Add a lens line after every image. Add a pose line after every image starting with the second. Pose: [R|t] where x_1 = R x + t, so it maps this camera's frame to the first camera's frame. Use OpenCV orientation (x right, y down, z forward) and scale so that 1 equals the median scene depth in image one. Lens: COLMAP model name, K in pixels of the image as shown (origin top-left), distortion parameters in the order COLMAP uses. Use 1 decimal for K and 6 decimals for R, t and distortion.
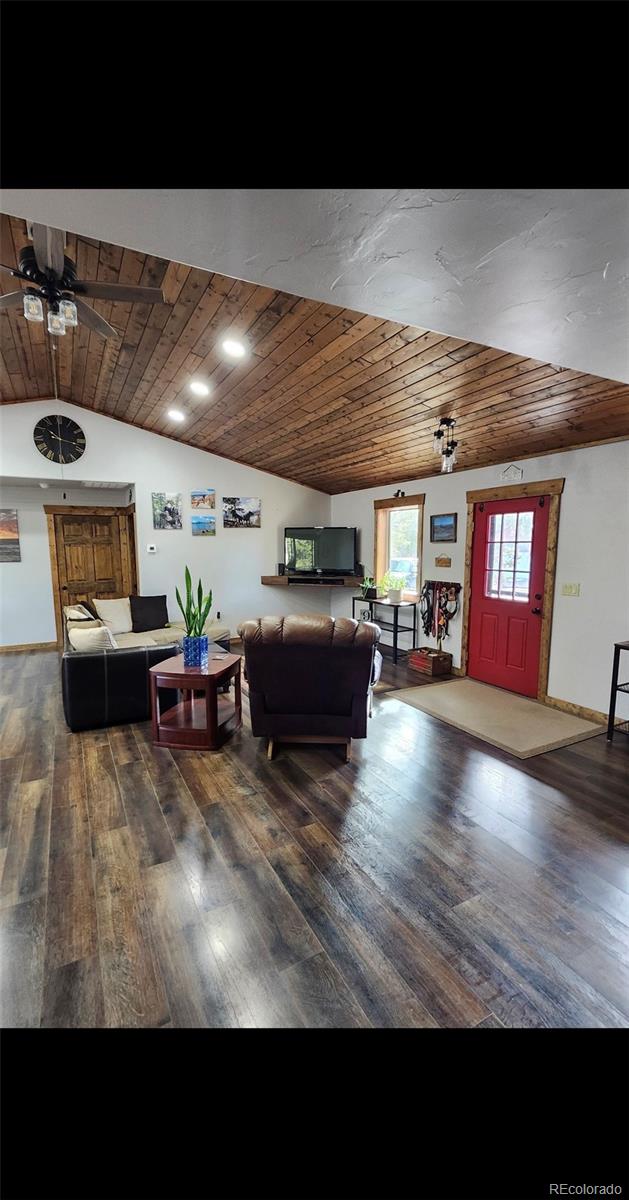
lens RADIAL K [[458.3, 0, 314.5], [0, 458.3, 600.0], [0, 0, 1]] dist [0.017058, 0.000004]
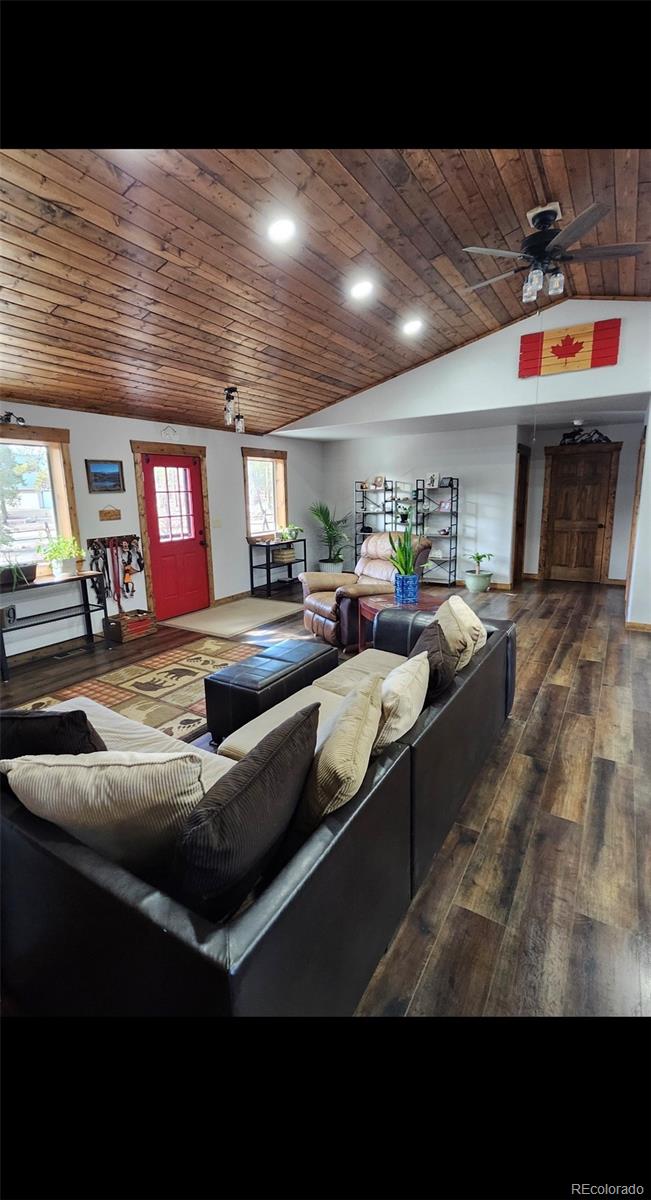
lens RADIAL K [[463.9, 0, 307.8], [0, 463.9, 581.5], [0, 0, 1]] dist [-0.000284, -0.000100]
pose [[-0.467235, -0.145074, 0.872150, -0.745766], [0.138198, 0.962337, 0.234112, -0.123367], [-0.873266, 0.229915, -0.429588, 1.151418]]
